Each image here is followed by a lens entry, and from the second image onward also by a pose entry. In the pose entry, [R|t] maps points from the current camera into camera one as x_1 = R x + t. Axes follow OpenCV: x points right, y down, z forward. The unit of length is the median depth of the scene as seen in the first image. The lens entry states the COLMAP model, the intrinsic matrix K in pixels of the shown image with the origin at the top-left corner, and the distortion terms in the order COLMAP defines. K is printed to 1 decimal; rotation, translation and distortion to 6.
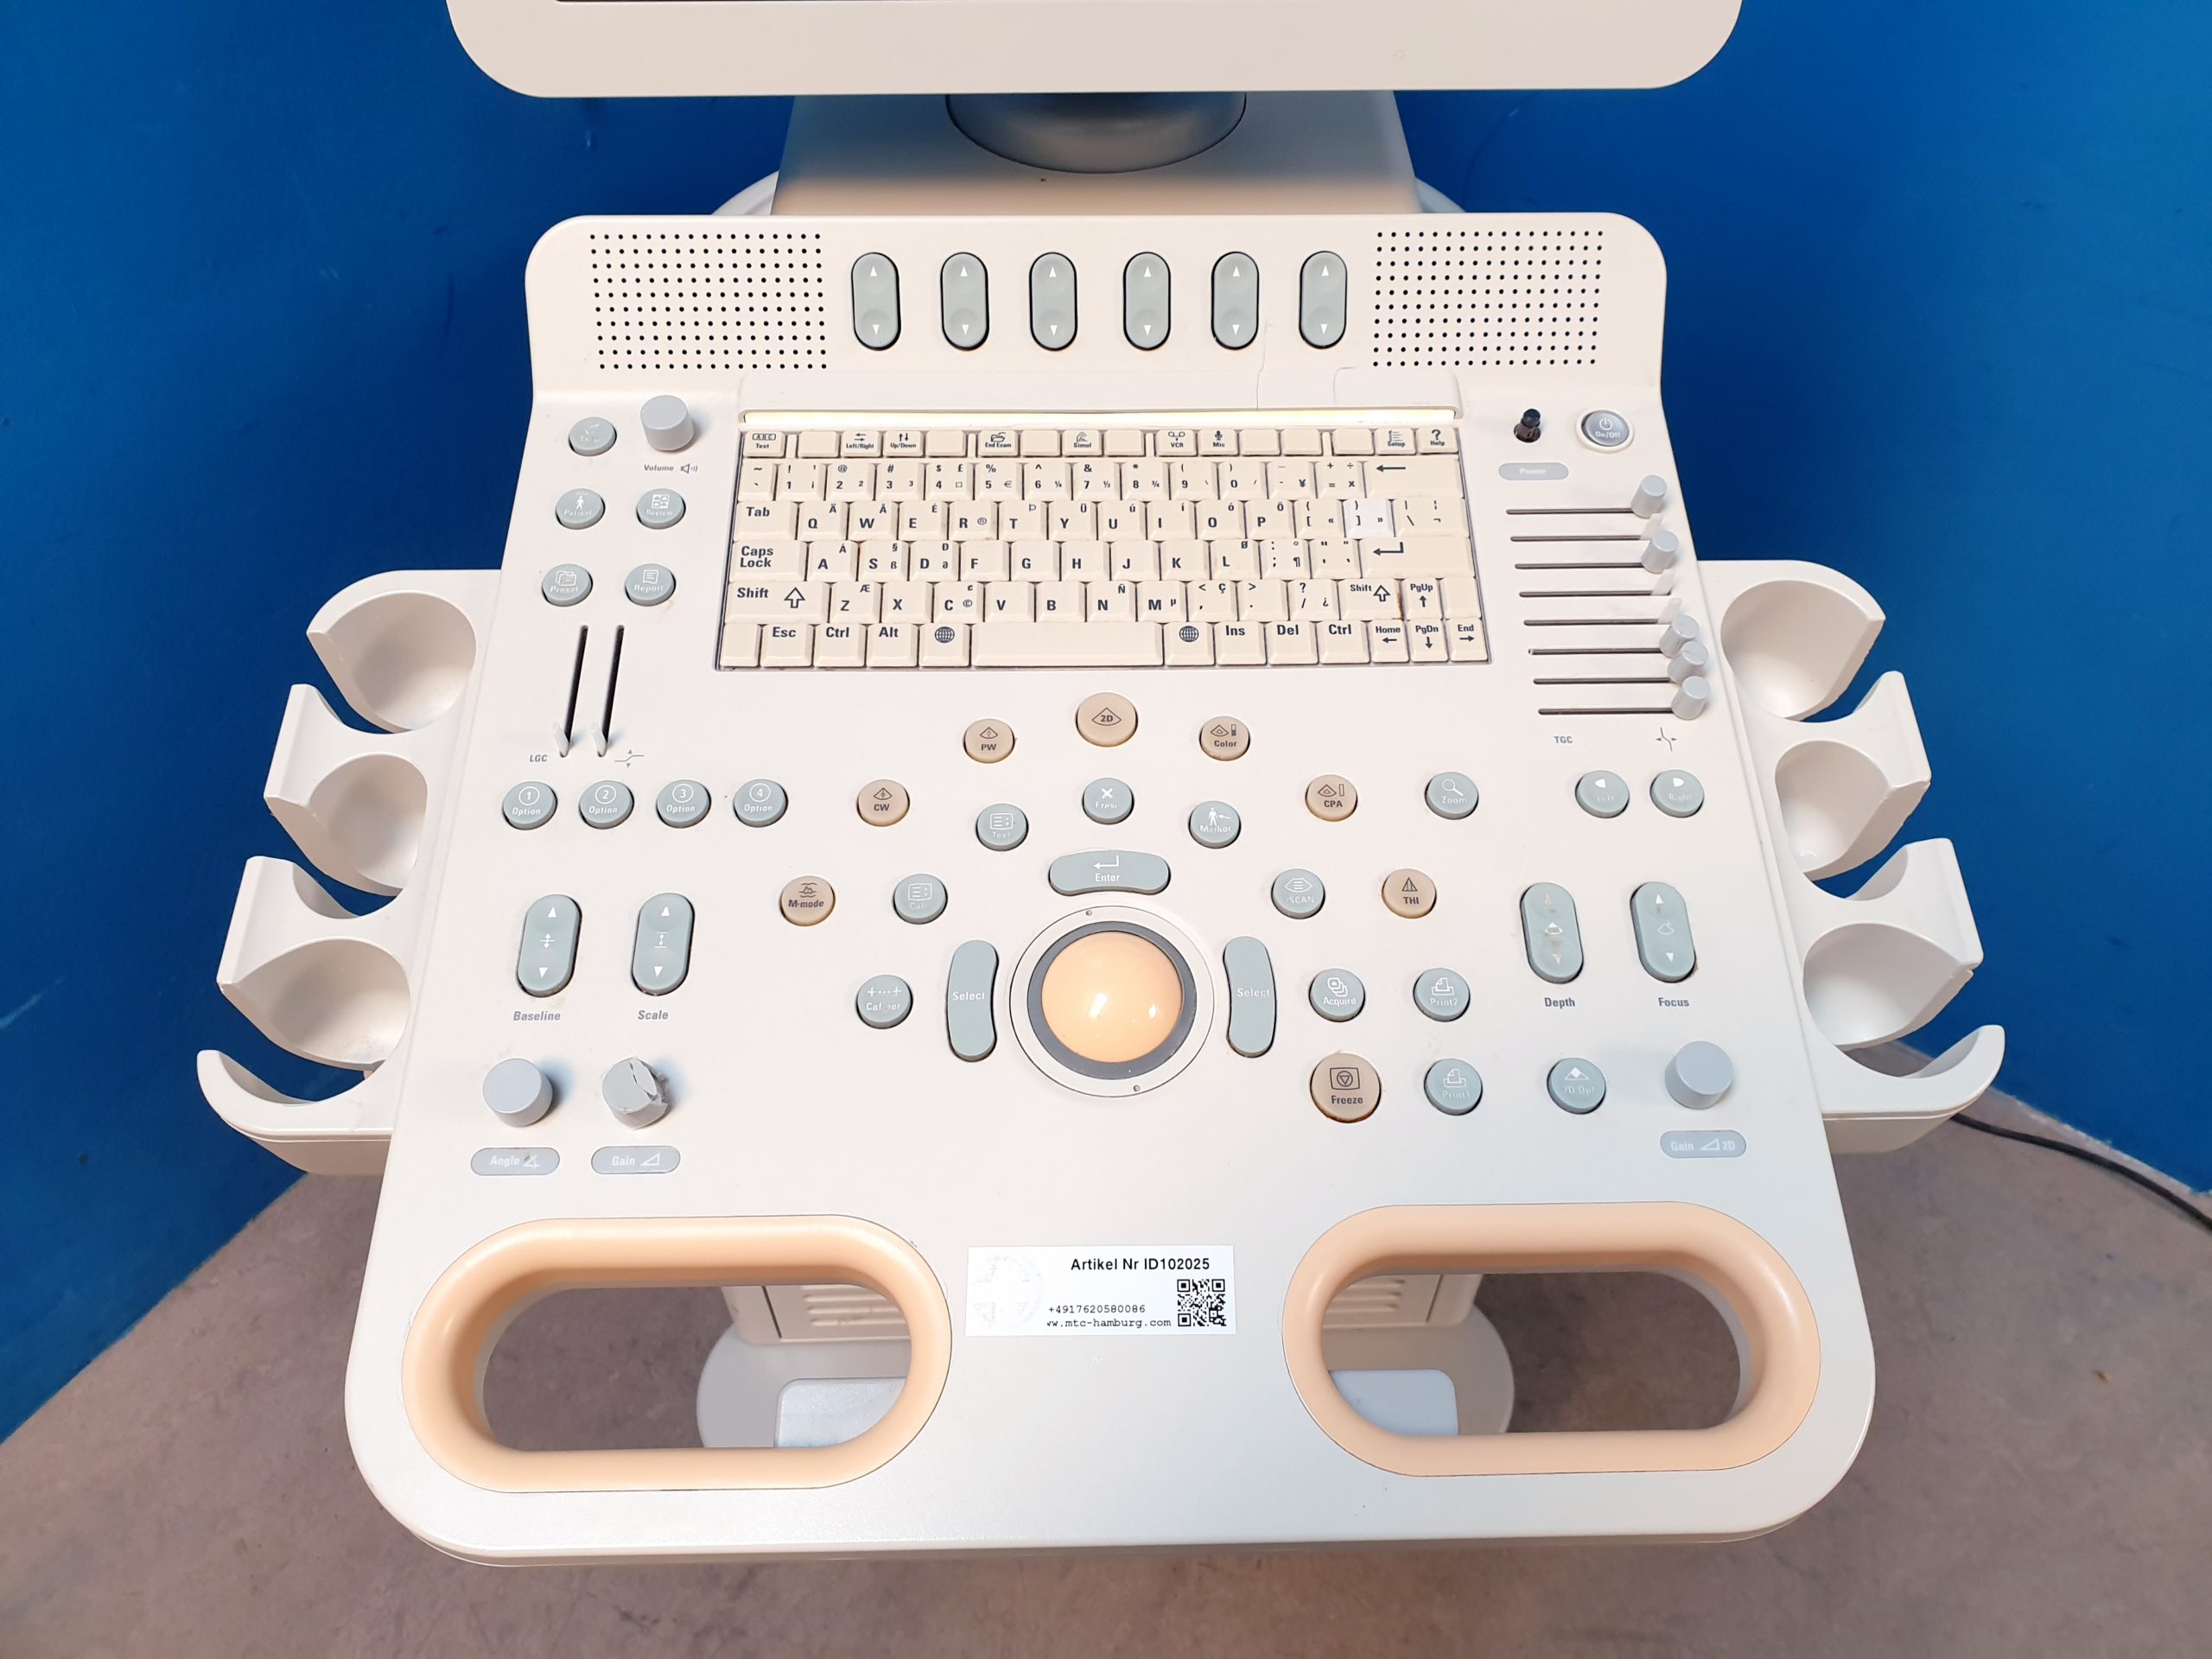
lens RADIAL K [[1727.2, 0, 1121.1], [0, 1727.2, 806.6], [0, 0, 1]] dist [0.009198, 0.008623]
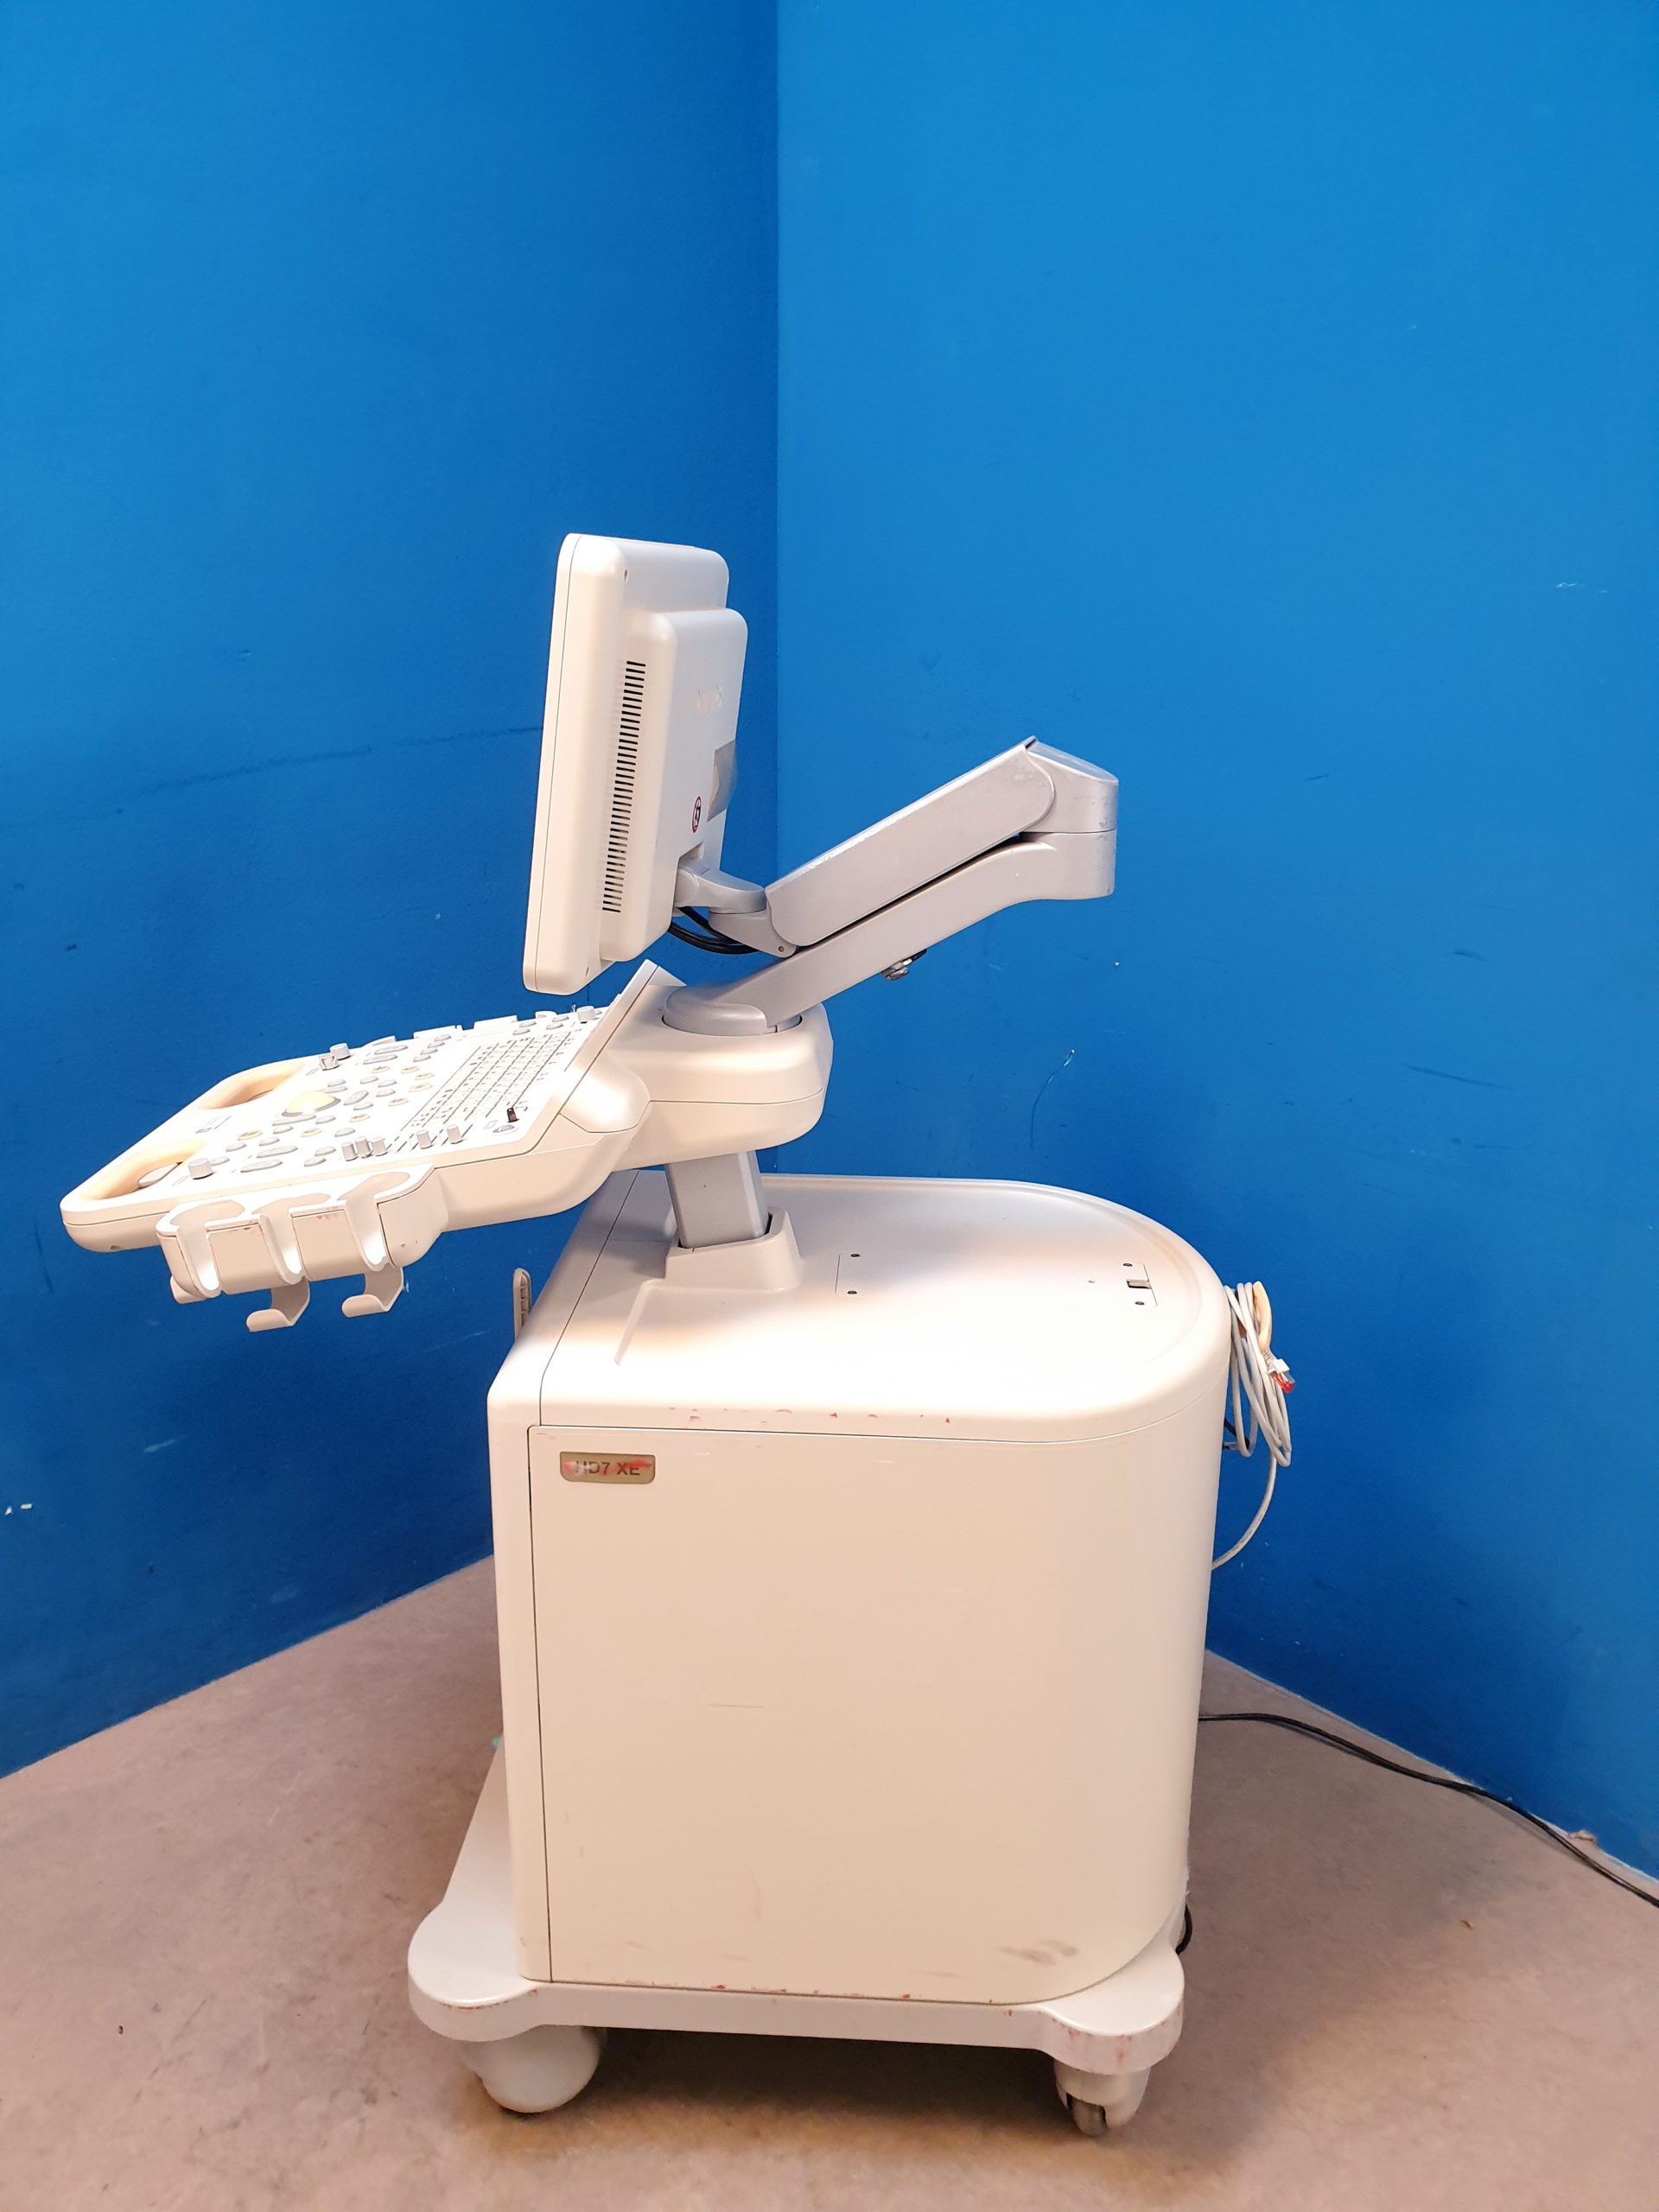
lens RADIAL K [[1717.7, 0, 820.7], [0, 1717.7, 1119.6], [0, 0, 1]] dist [0.019191, -0.001397]
pose [[0.984265, 0.056396, -0.167458, 0.664875], [-0.136246, 0.845681, -0.516005, 1.413913], [0.112516, 0.530701, 0.840058, -1.271381]]
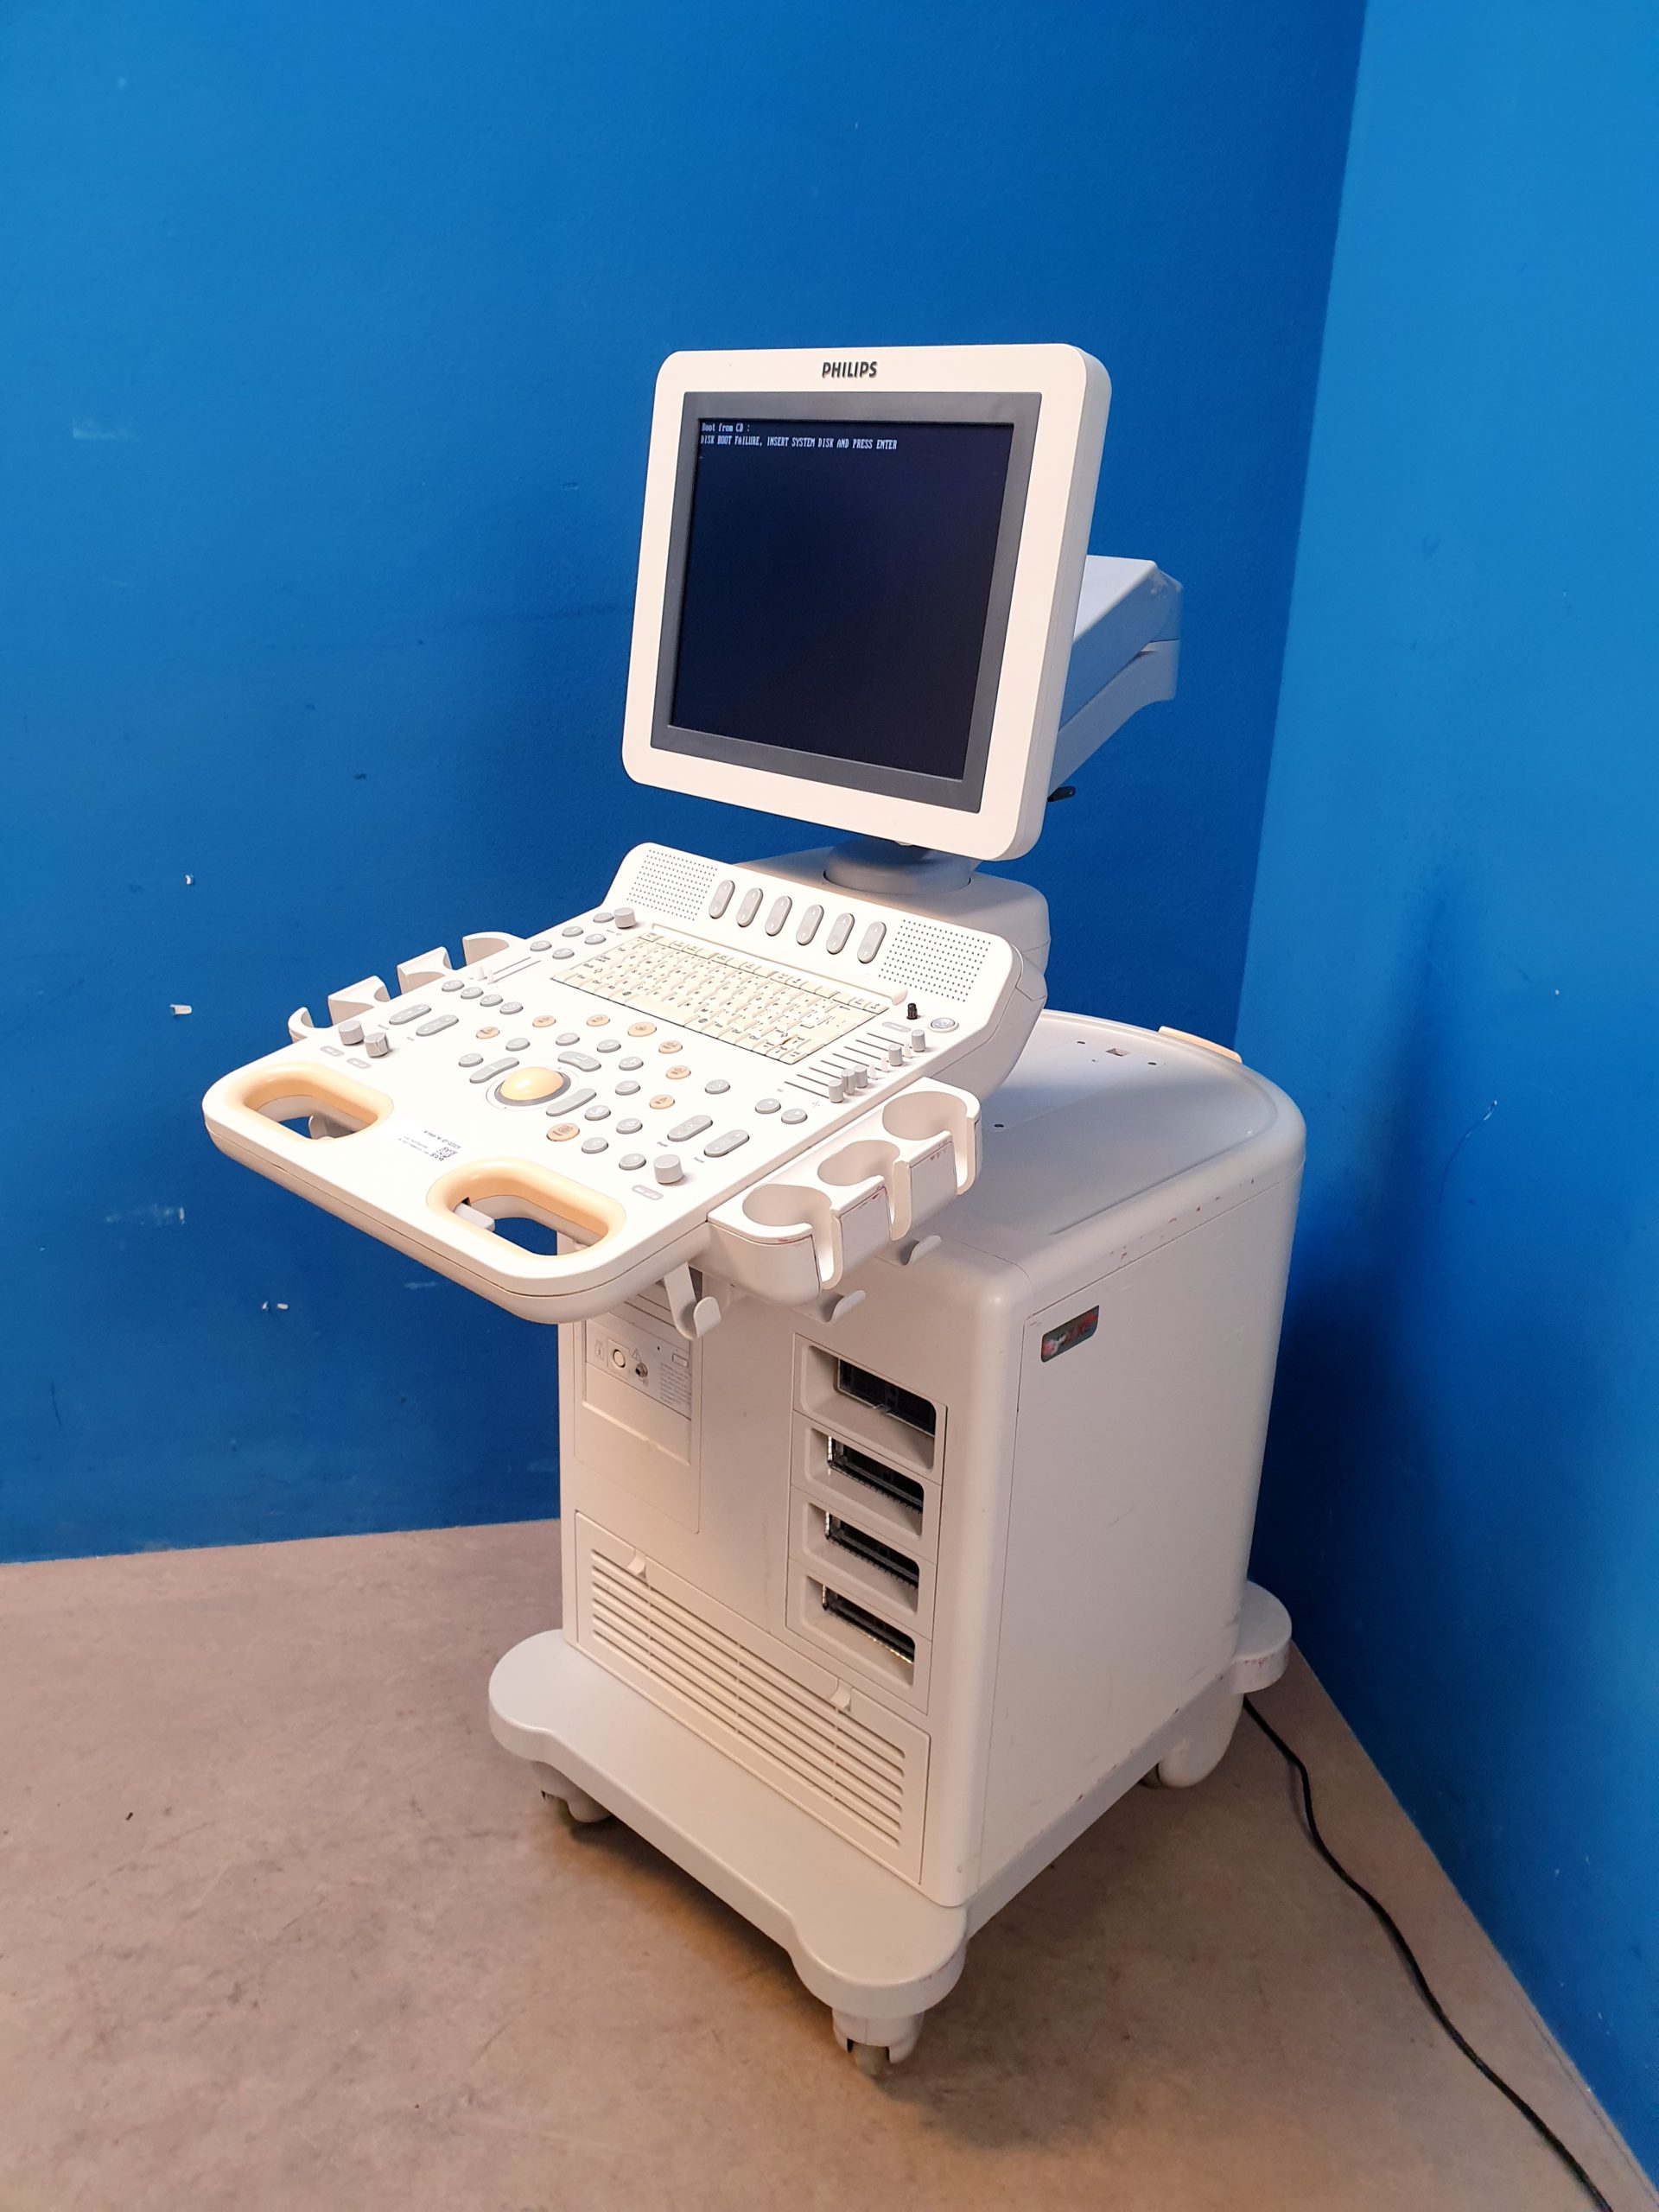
lens RADIAL K [[1731.5, 0, 856.3], [0, 1731.5, 1108.6], [0, 0, 1]] dist [-0.009178, 0.044122]
pose [[0.724719, 0.268476, -0.634588, 1.665334], [-0.545215, 0.786586, -0.289869, 0.534160], [0.421335, 0.556061, 0.716431, -0.416138]]
